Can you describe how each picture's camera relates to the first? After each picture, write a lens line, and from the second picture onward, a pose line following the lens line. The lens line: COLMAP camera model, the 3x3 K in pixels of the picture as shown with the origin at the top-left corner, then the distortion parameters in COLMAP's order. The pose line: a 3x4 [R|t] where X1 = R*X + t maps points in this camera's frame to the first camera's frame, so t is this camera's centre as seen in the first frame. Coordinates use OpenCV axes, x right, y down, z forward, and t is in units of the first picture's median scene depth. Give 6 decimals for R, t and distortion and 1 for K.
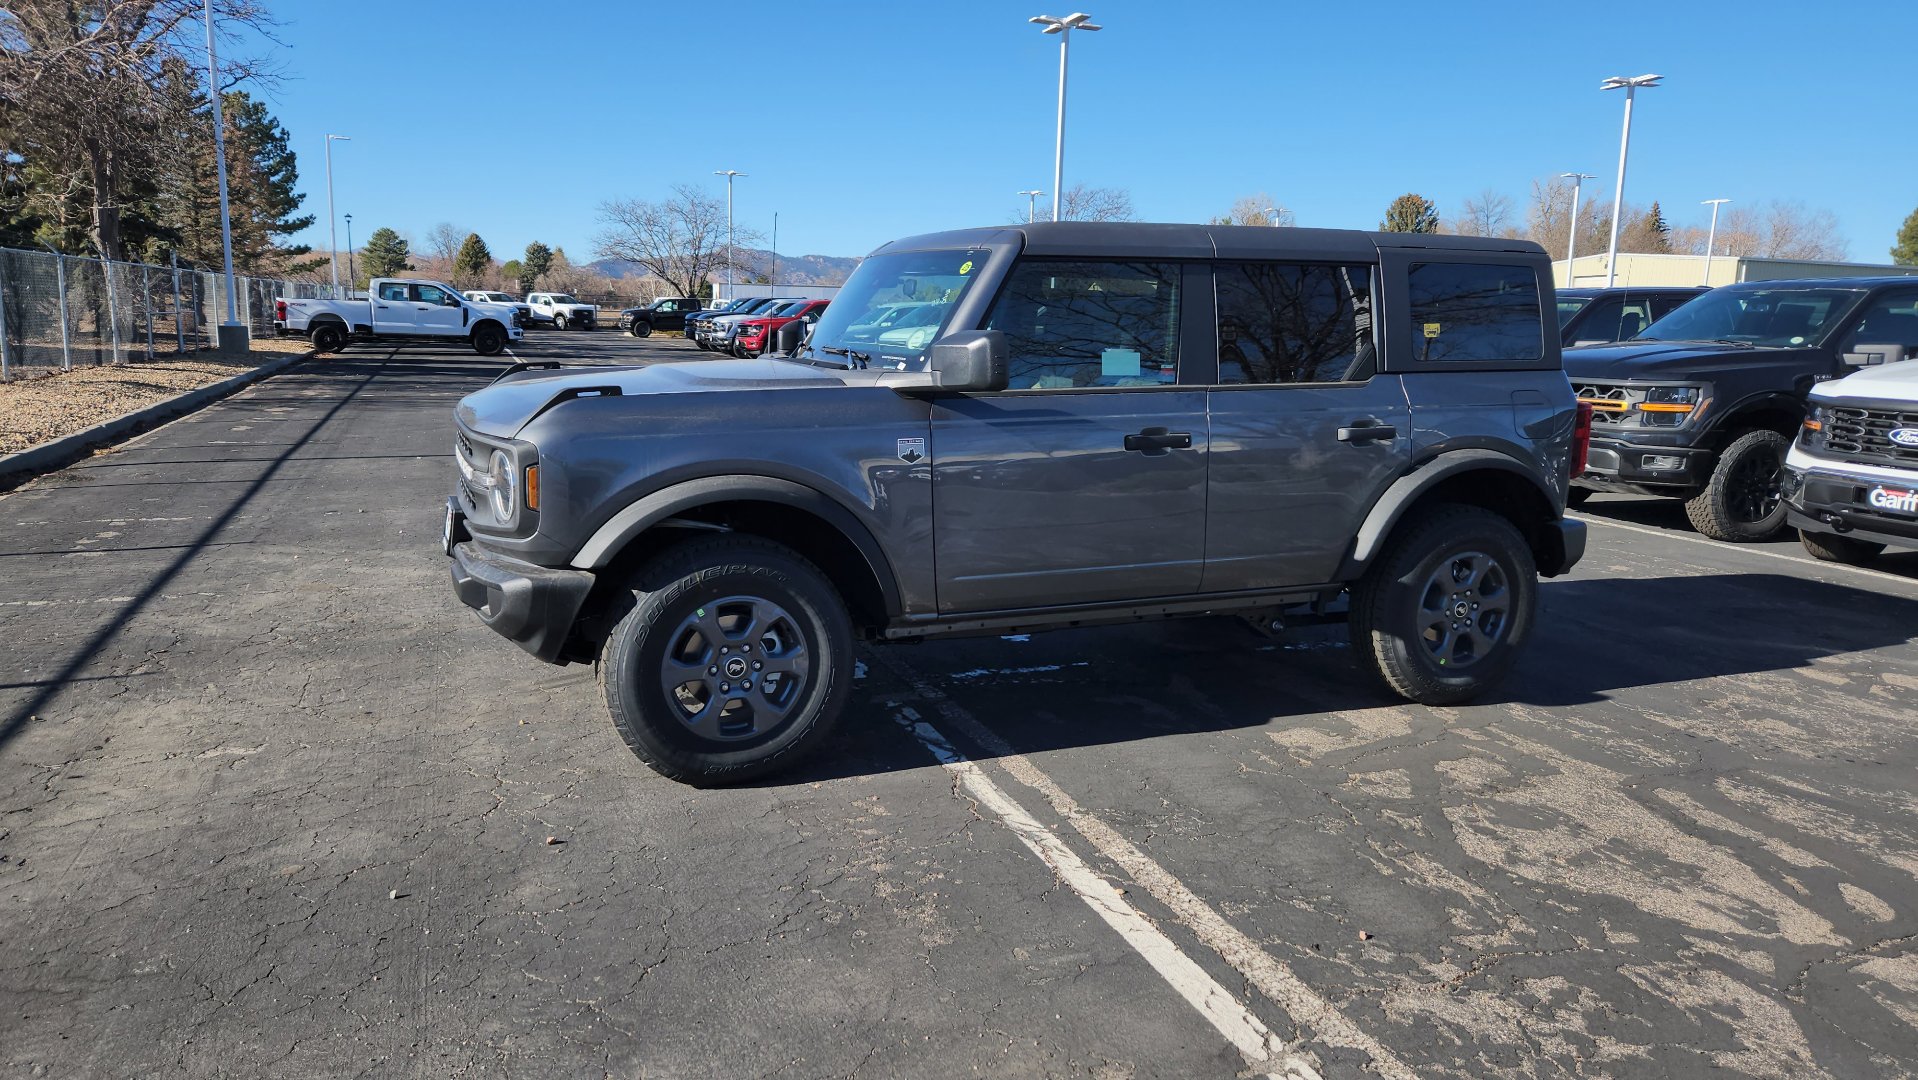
lens RADIAL K [[1254.3, 0, 931.1], [0, 1254.3, 536.0], [0, 0, 1]] dist [0.074015, -0.062767]
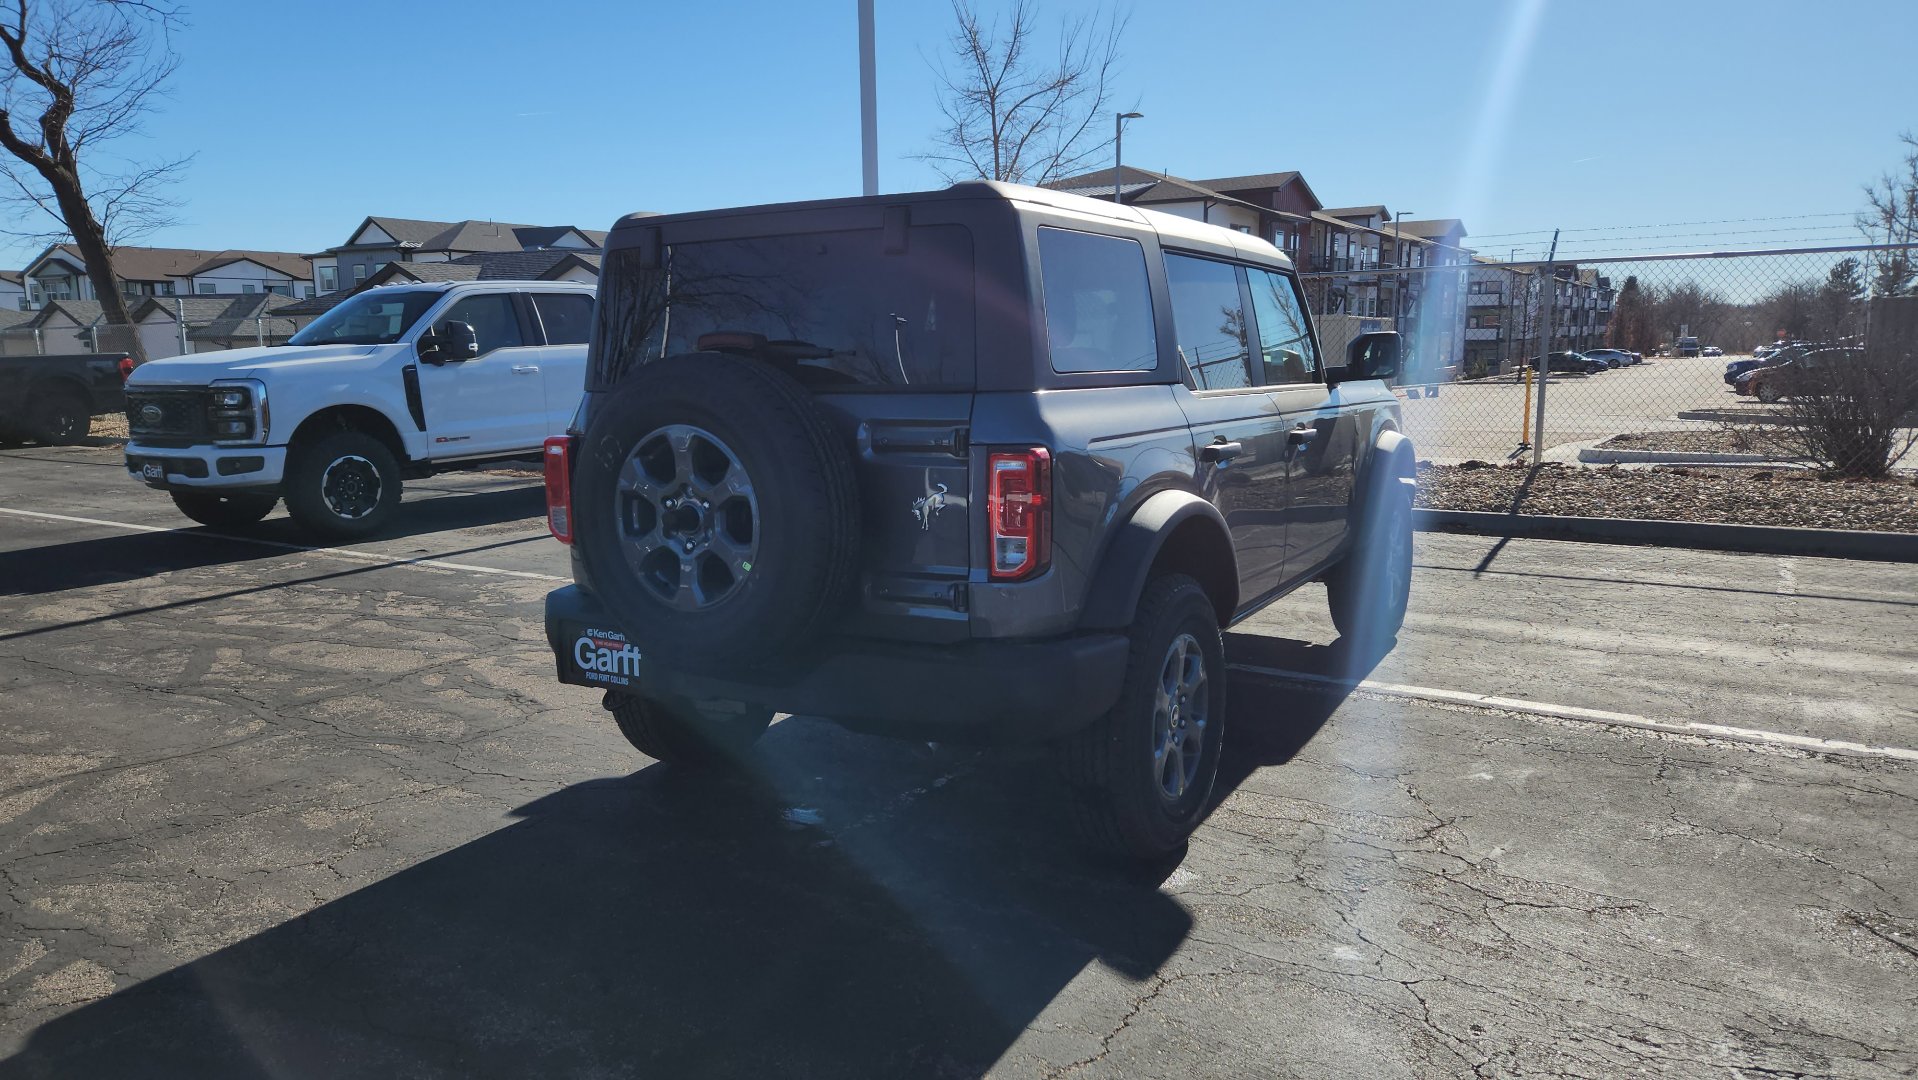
lens RADIAL K [[1281.0, 0, 889.1], [0, 1281.0, 534.8], [0, 0, 1]] dist [0.073306, -0.054868]
pose [[-0.815499, 0.073027, -0.574133, 0.938443], [-0.101499, 0.958587, 0.266098, -0.318771], [0.569789, 0.275276, -0.774315, 2.030714]]
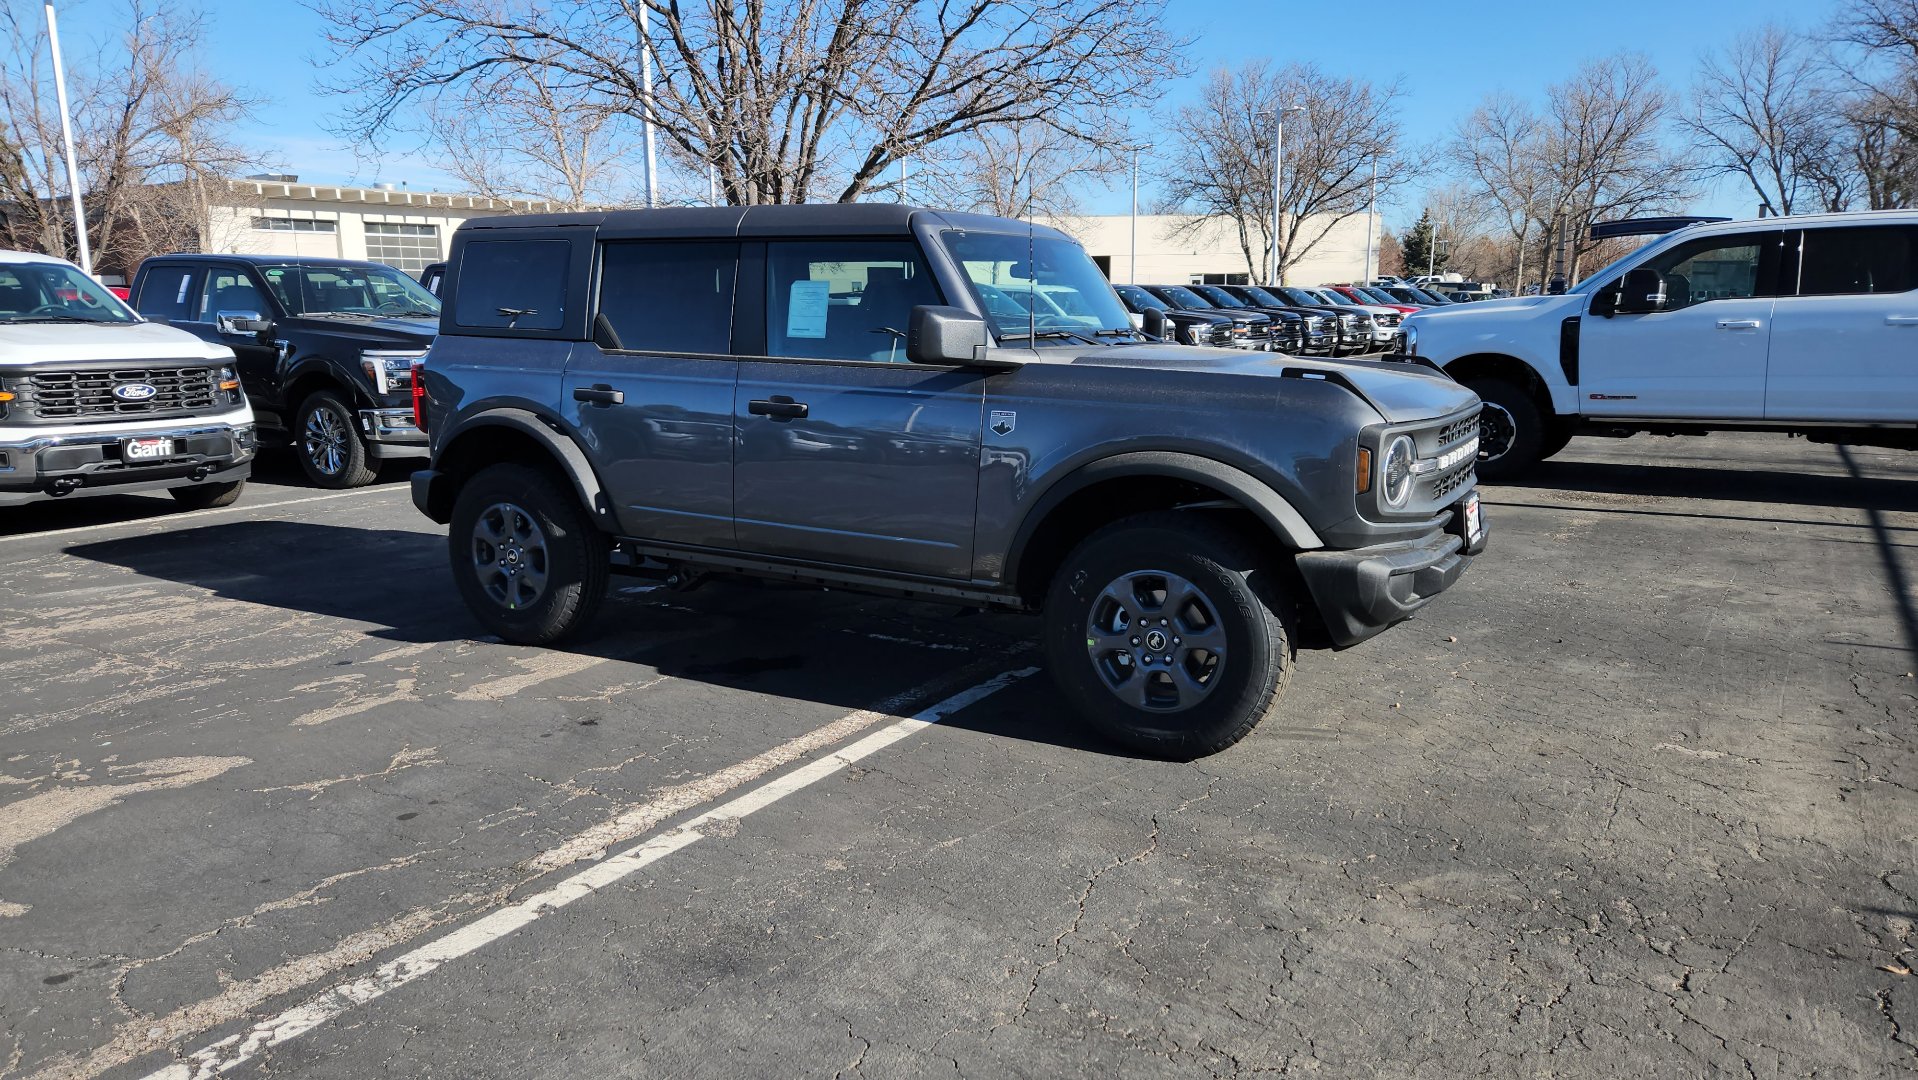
lens RADIAL K [[1275.9, 0, 915.3], [0, 1275.9, 535.3], [0, 0, 1]] dist [0.077635, -0.066313]
pose [[-0.591480, -0.162792, 0.789716, -0.918742], [0.125403, 0.948917, 0.289534, -0.341780], [-0.796509, 0.270286, -0.540851, 1.889465]]
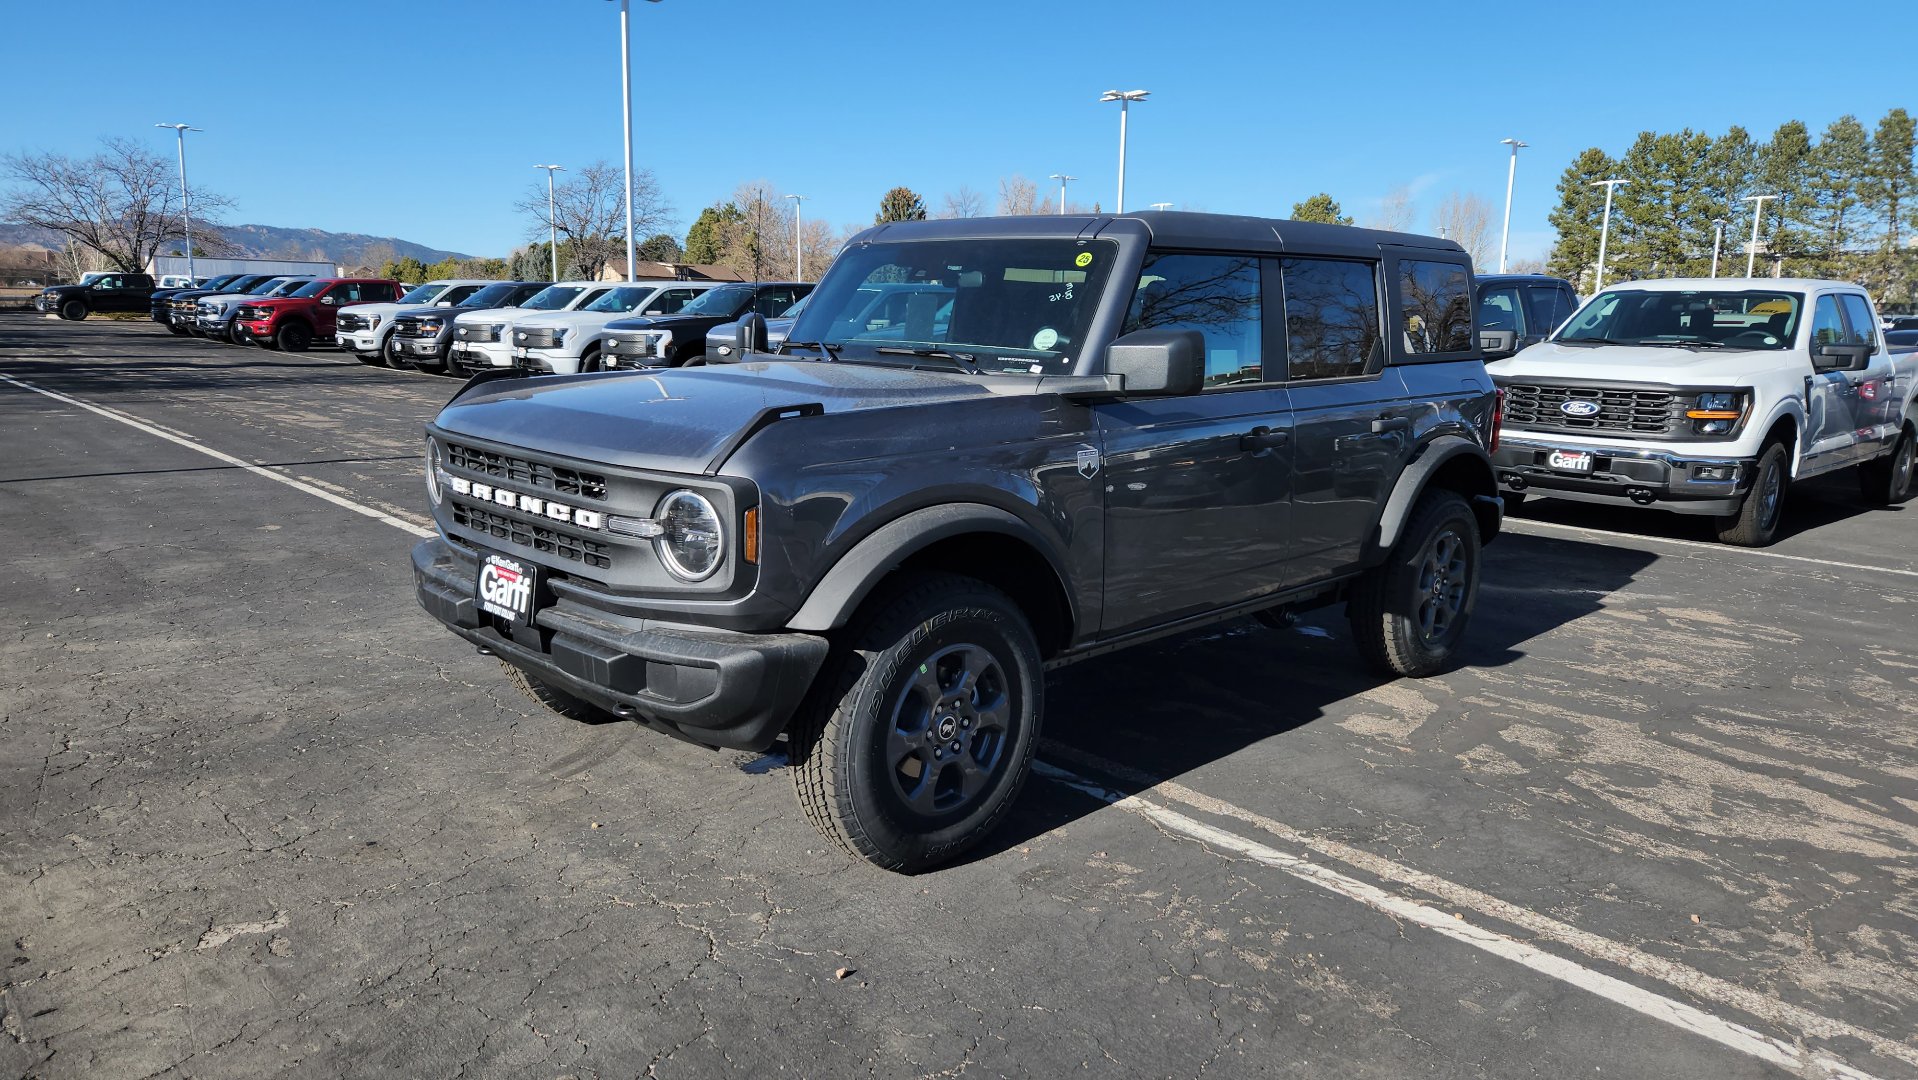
lens RADIAL K [[1254.5, 0, 936.0], [0, 1254.5, 549.0], [0, 0, 1]] dist [0.073158, -0.059338]
pose [[0.926716, -0.070609, 0.369068, -0.418438], [0.062245, 0.997463, 0.034538, -0.041113], [-0.370570, -0.009034, 0.928760, 0.190730]]
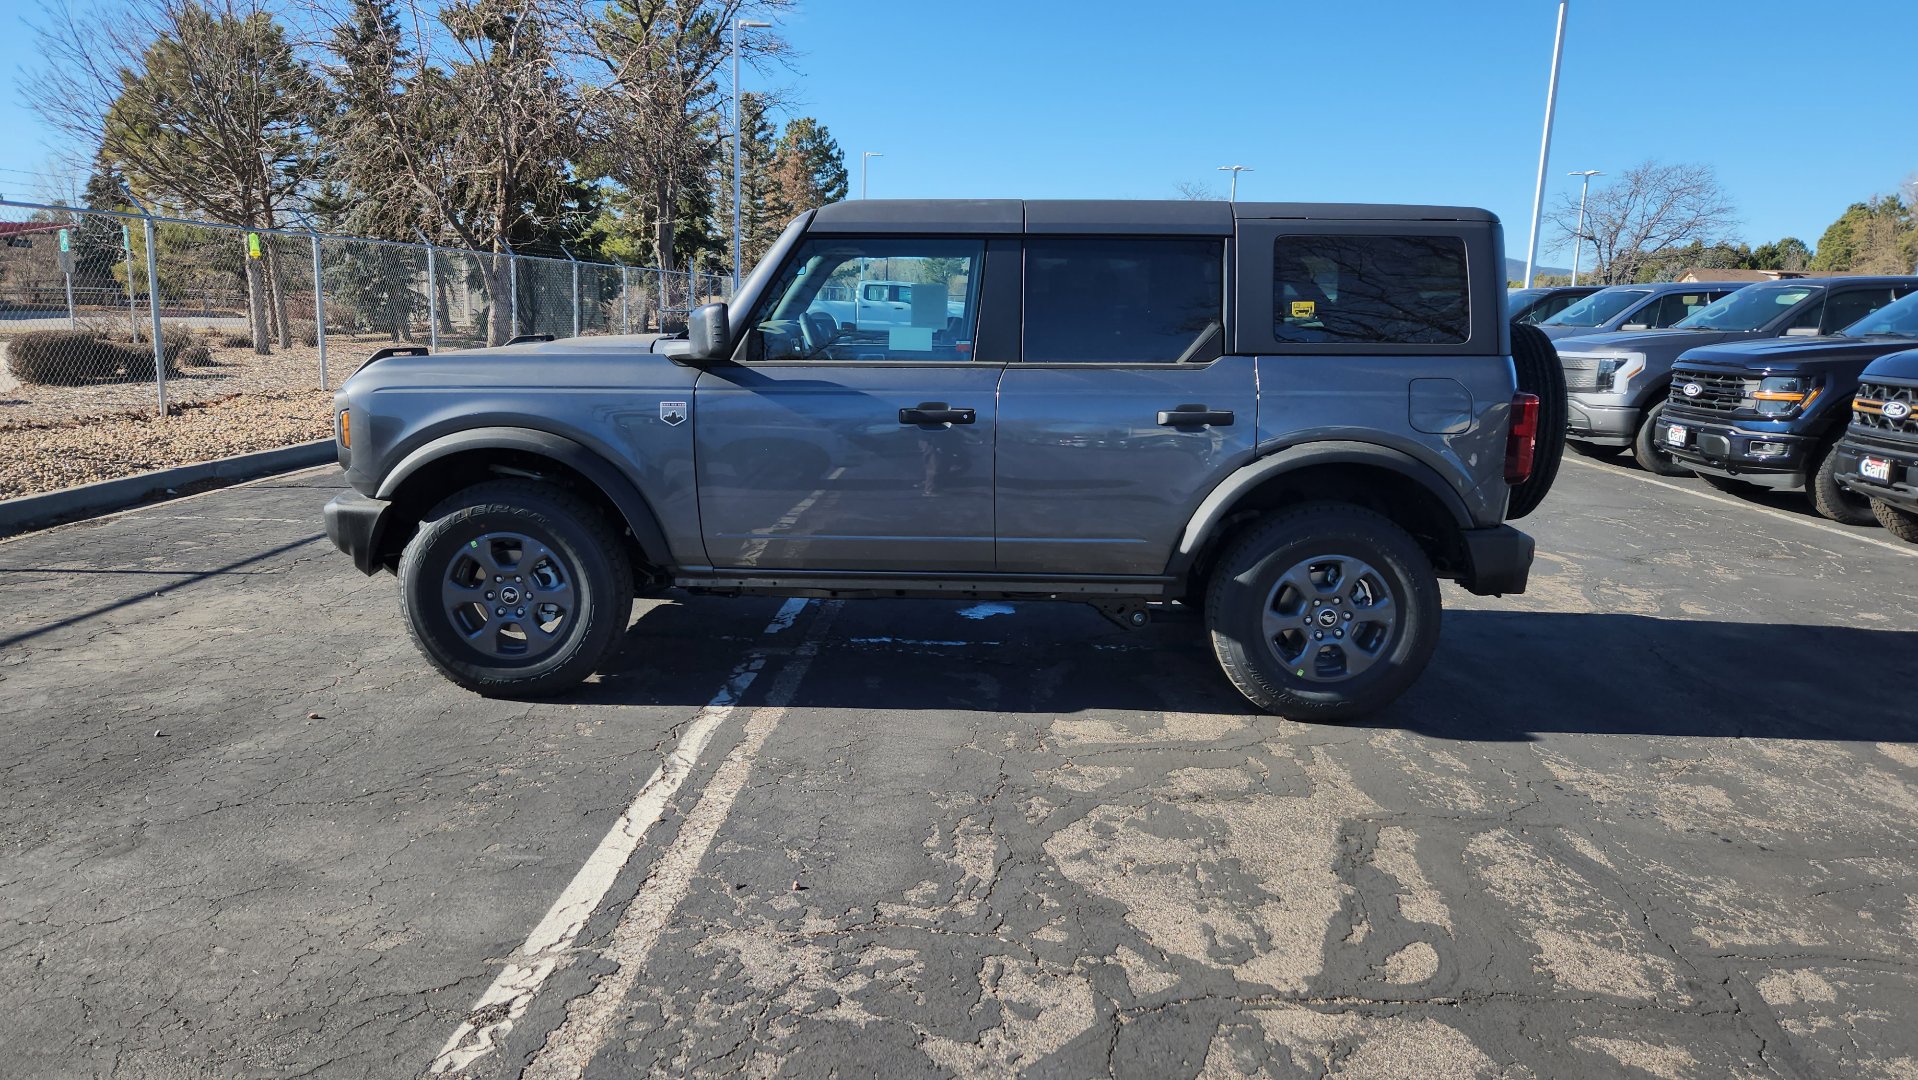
lens RADIAL K [[1266.5, 0, 959.0], [0, 1266.5, 540.0], [0, 0, 1]] dist [0.073472, -0.059700]
pose [[0.923608, 0.068927, -0.377090, 0.589353], [-0.068383, 0.997549, 0.014848, 0.008091], [0.377189, 0.012073, 0.926058, 0.066075]]
